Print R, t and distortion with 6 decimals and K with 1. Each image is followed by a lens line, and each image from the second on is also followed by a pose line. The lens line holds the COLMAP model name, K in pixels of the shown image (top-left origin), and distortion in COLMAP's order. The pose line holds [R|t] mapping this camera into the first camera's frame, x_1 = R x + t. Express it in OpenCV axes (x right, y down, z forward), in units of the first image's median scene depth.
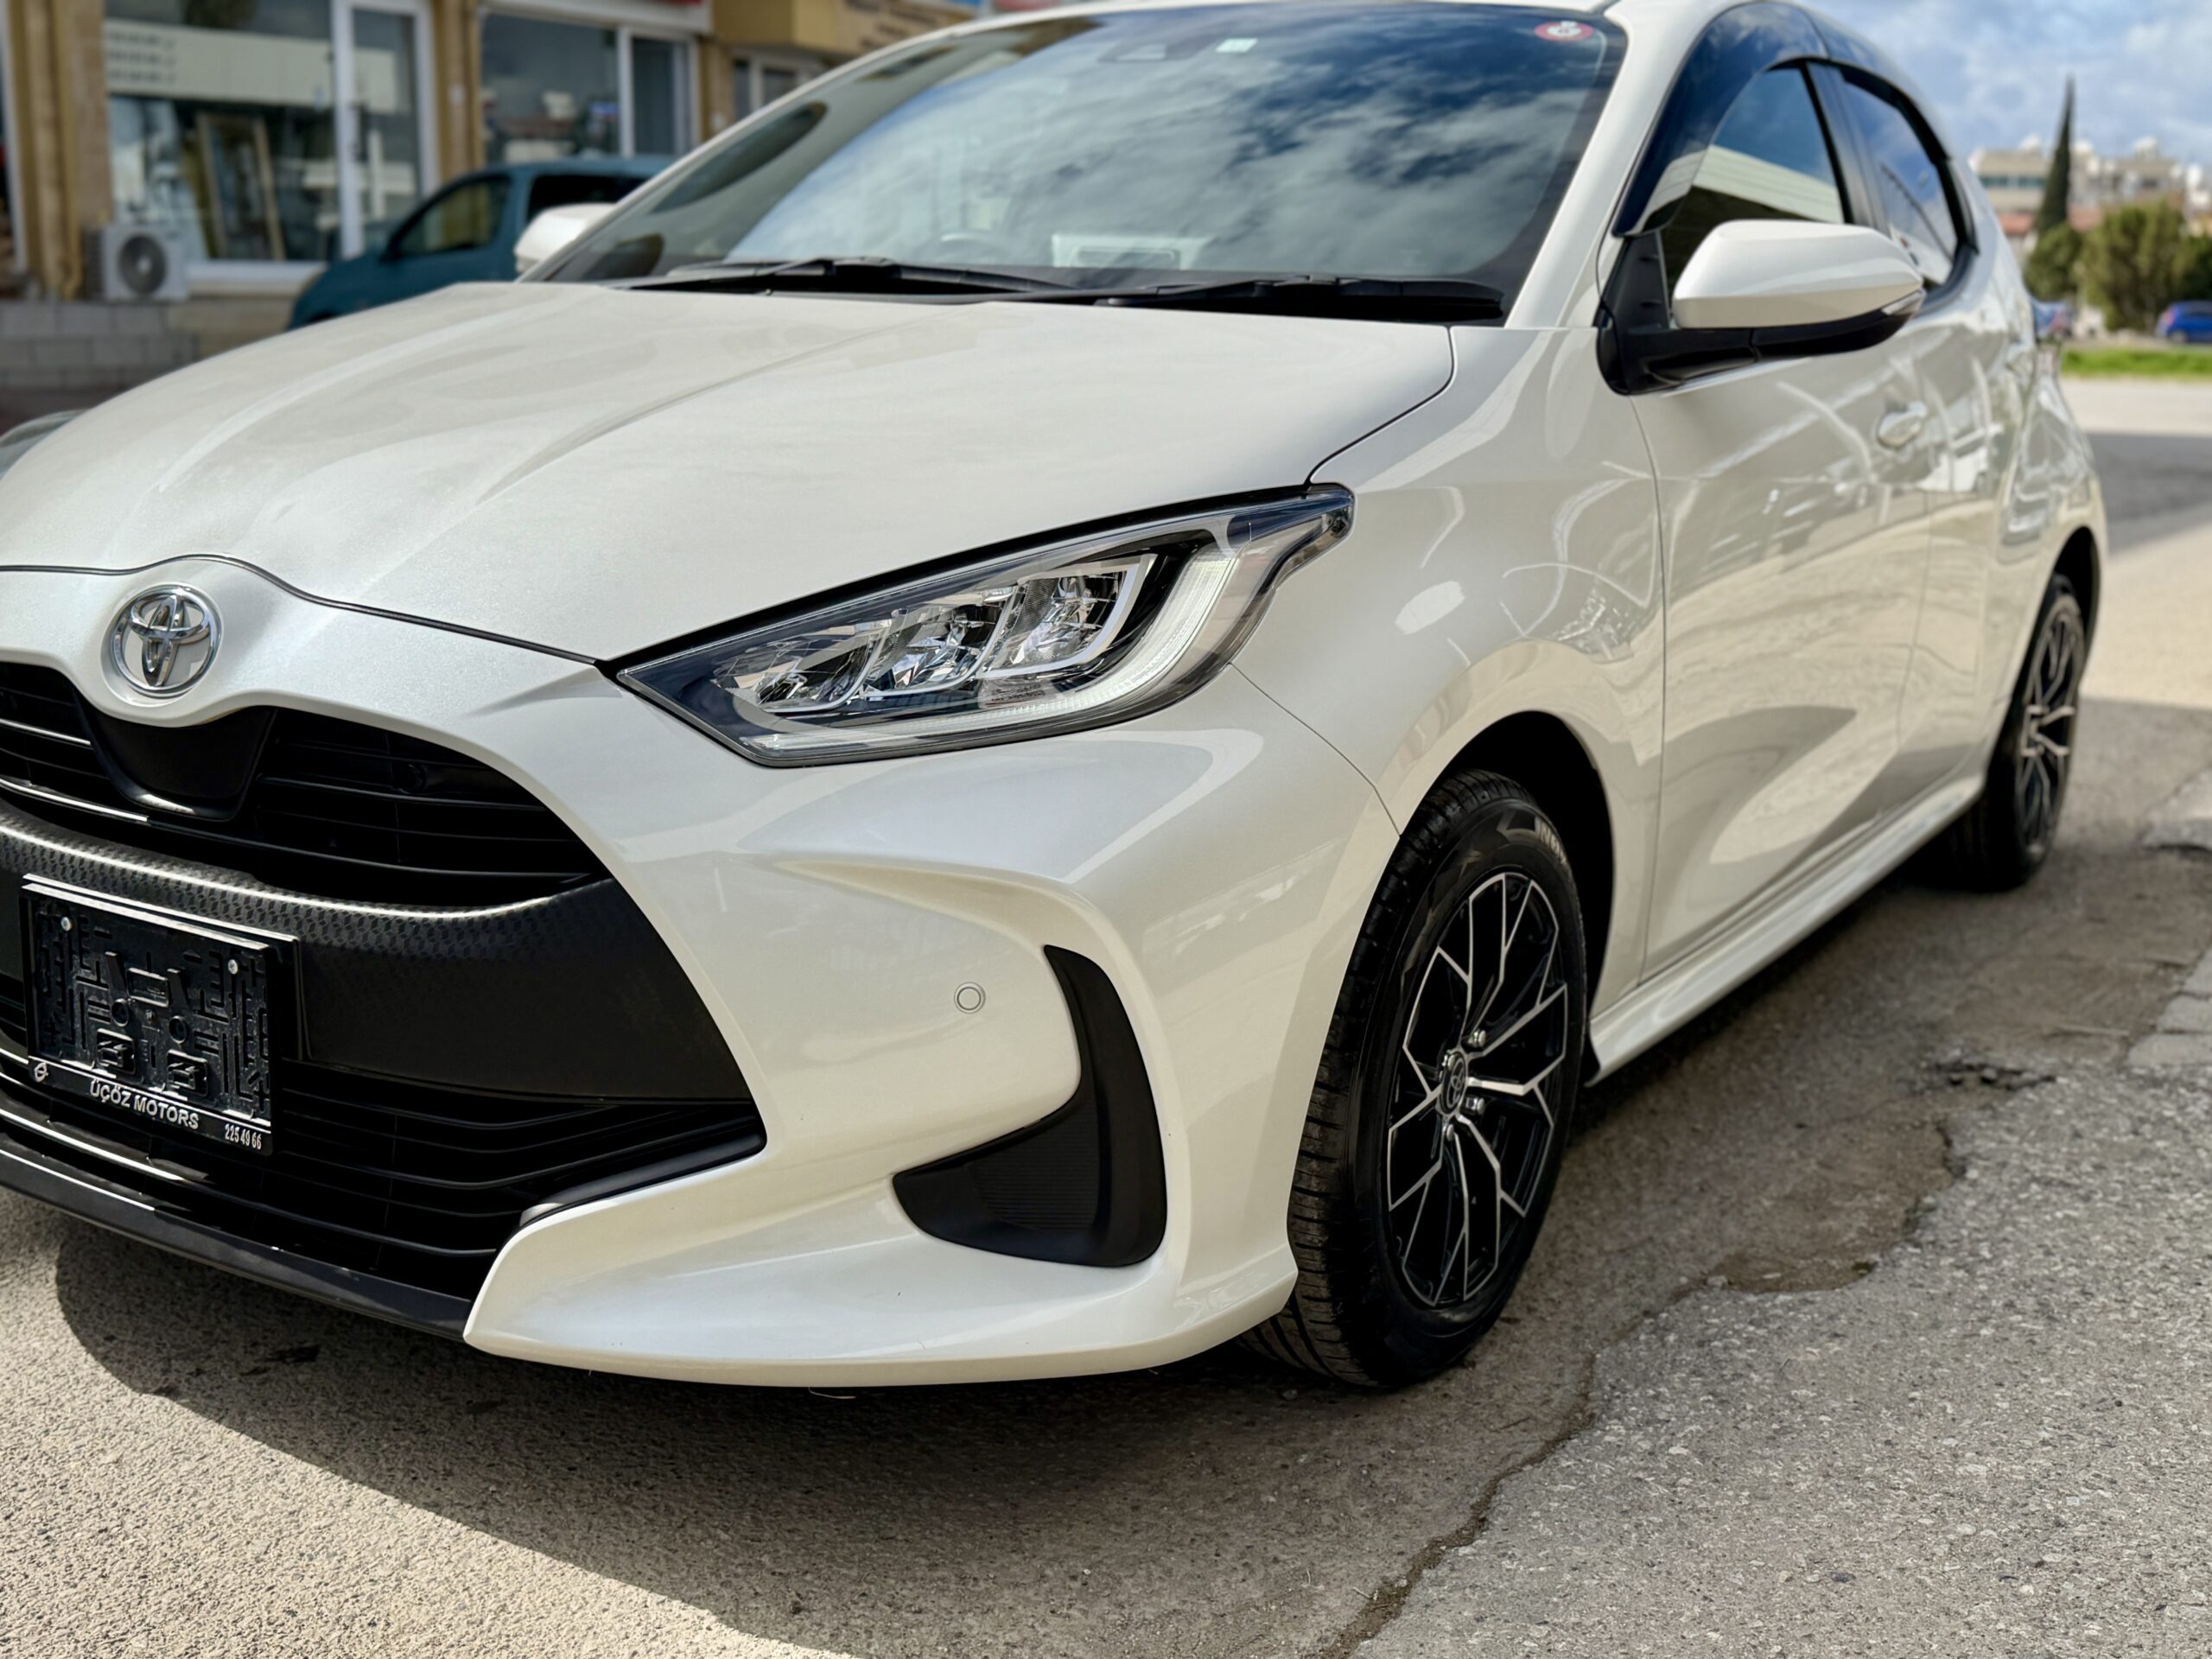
lens RADIAL K [[2406.2, 0, 1107.8], [0, 2406.2, 774.8], [0, 0, 1]] dist [0.040451, 0.000000]
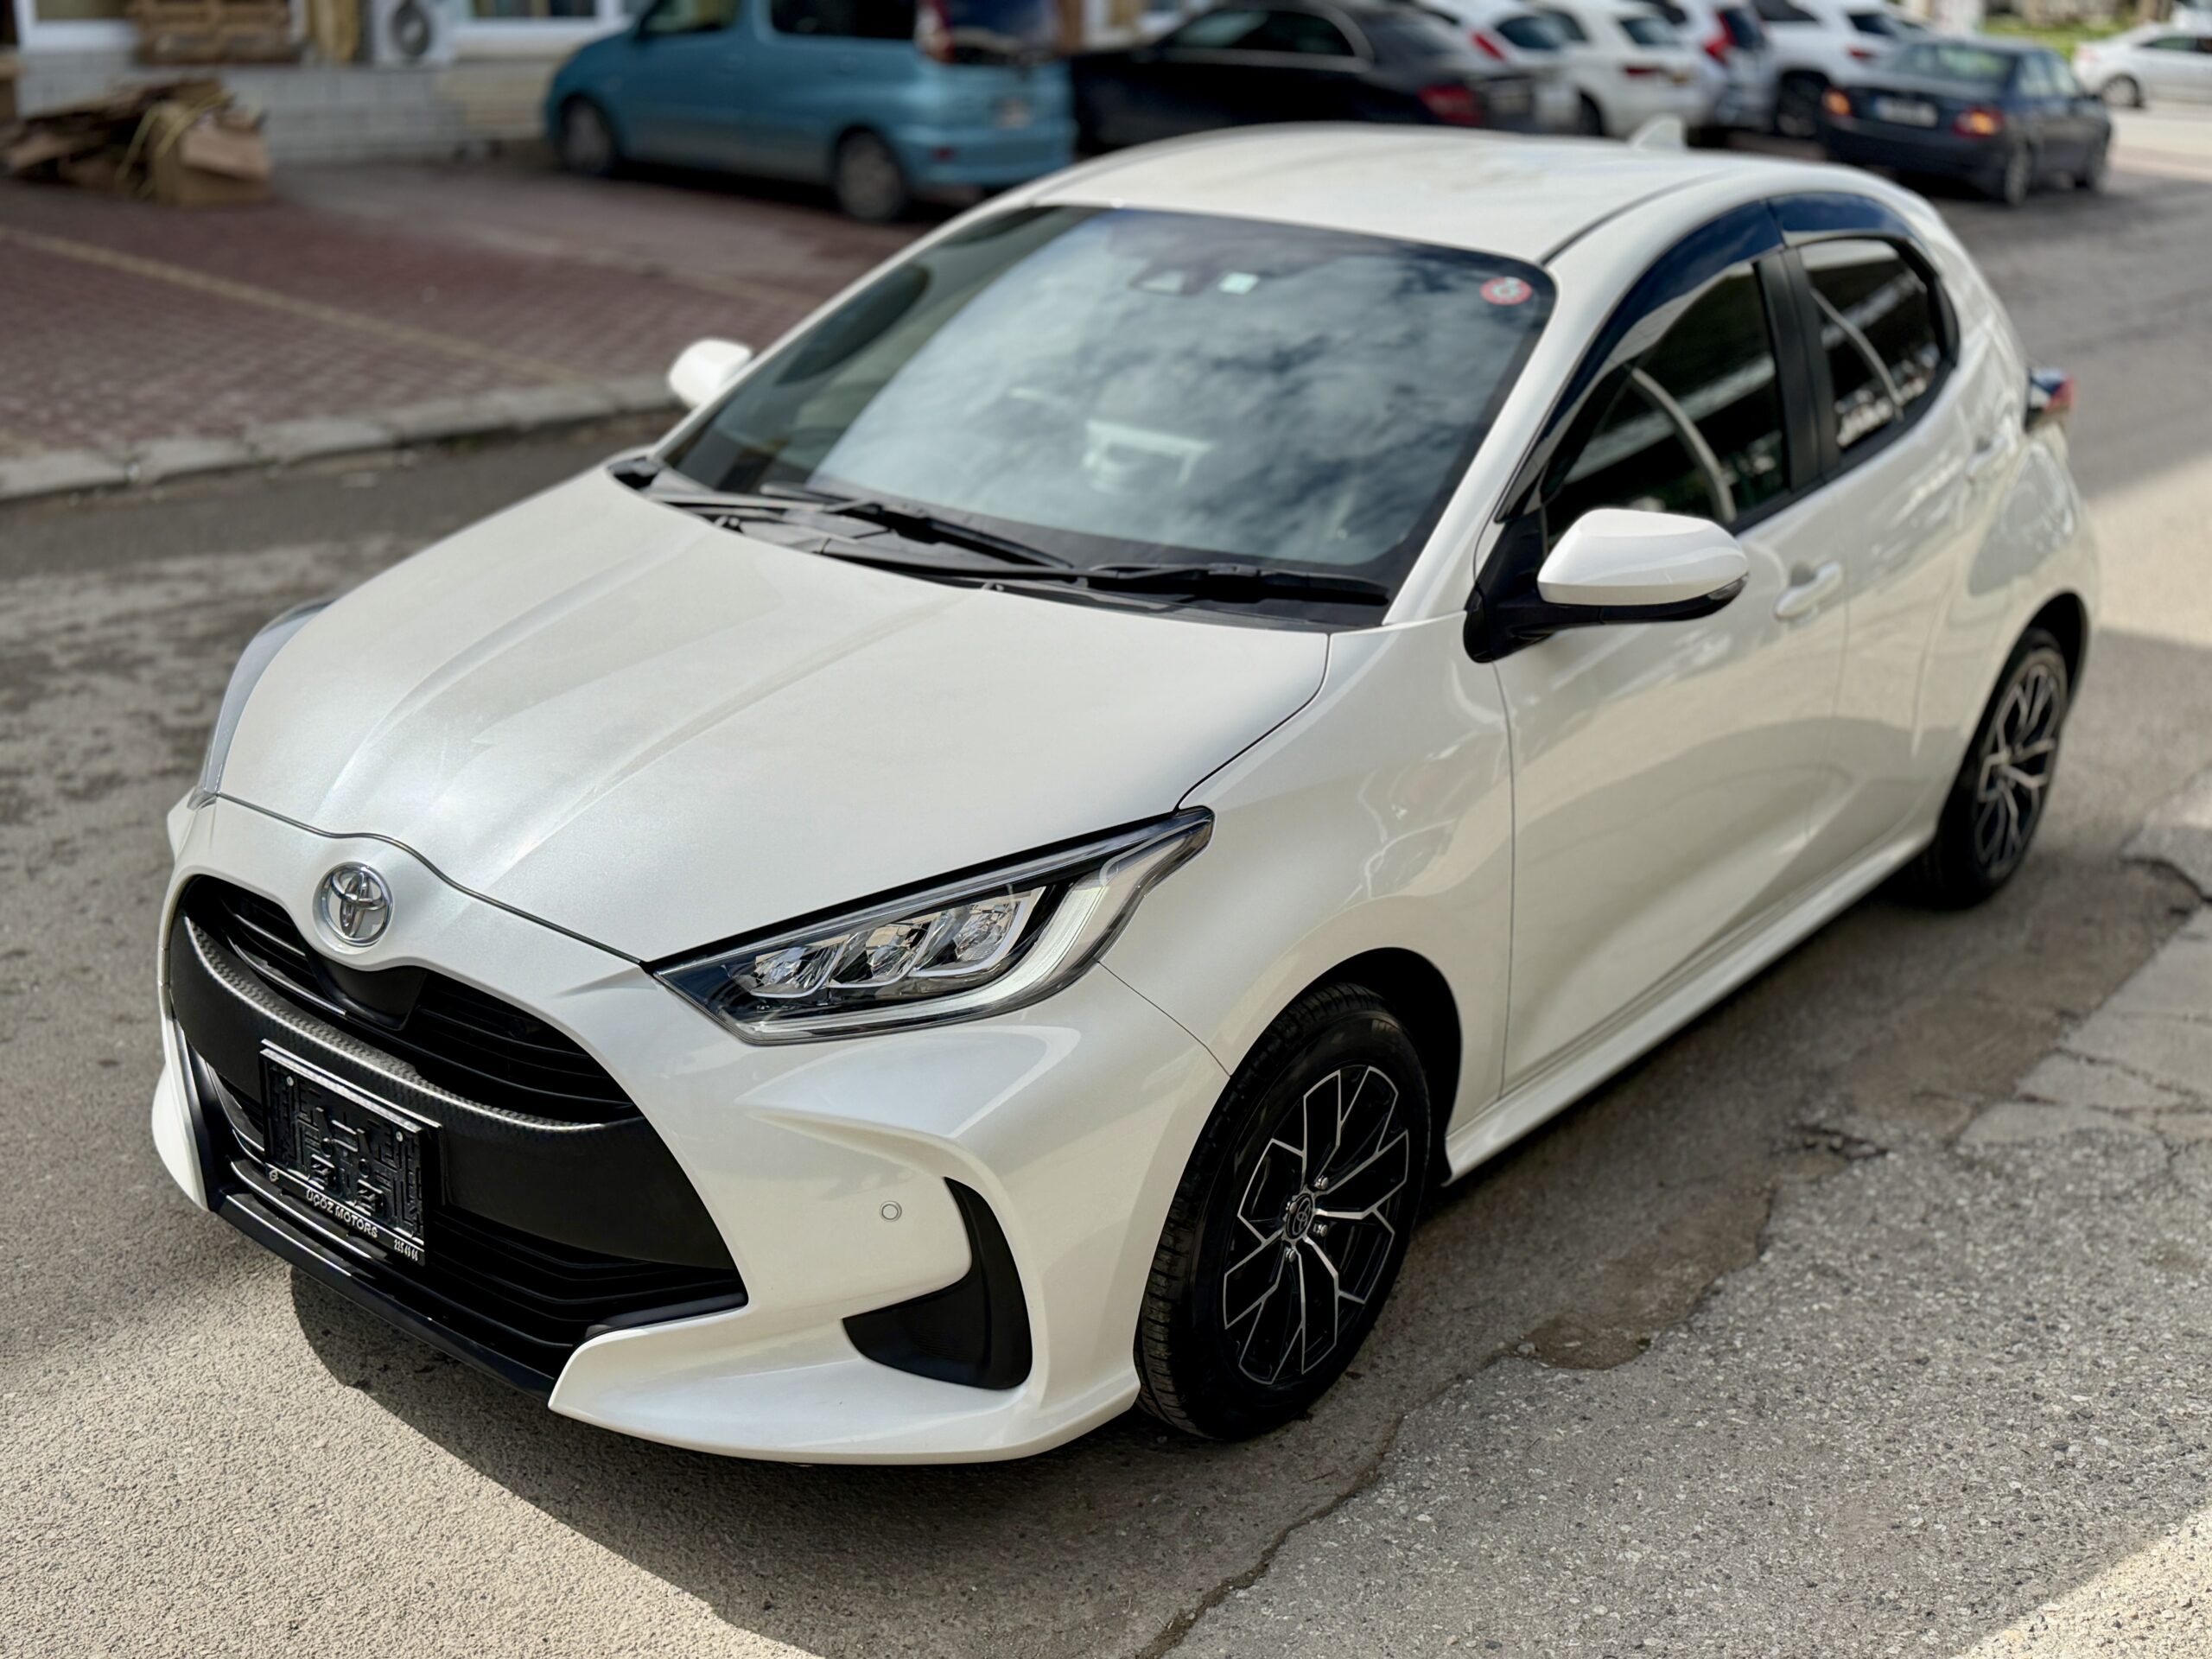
lens RADIAL K [[2406.2, 0, 1102.7], [0, 2406.2, 737.8], [0, 0, 1]] dist [0.040451, 0.000000]
pose [[0.993808, 0.045473, -0.101381, 0.174243], [-0.034172, 0.993284, 0.110541, -0.304271], [0.105726, -0.106392, 0.988687, -0.323073]]
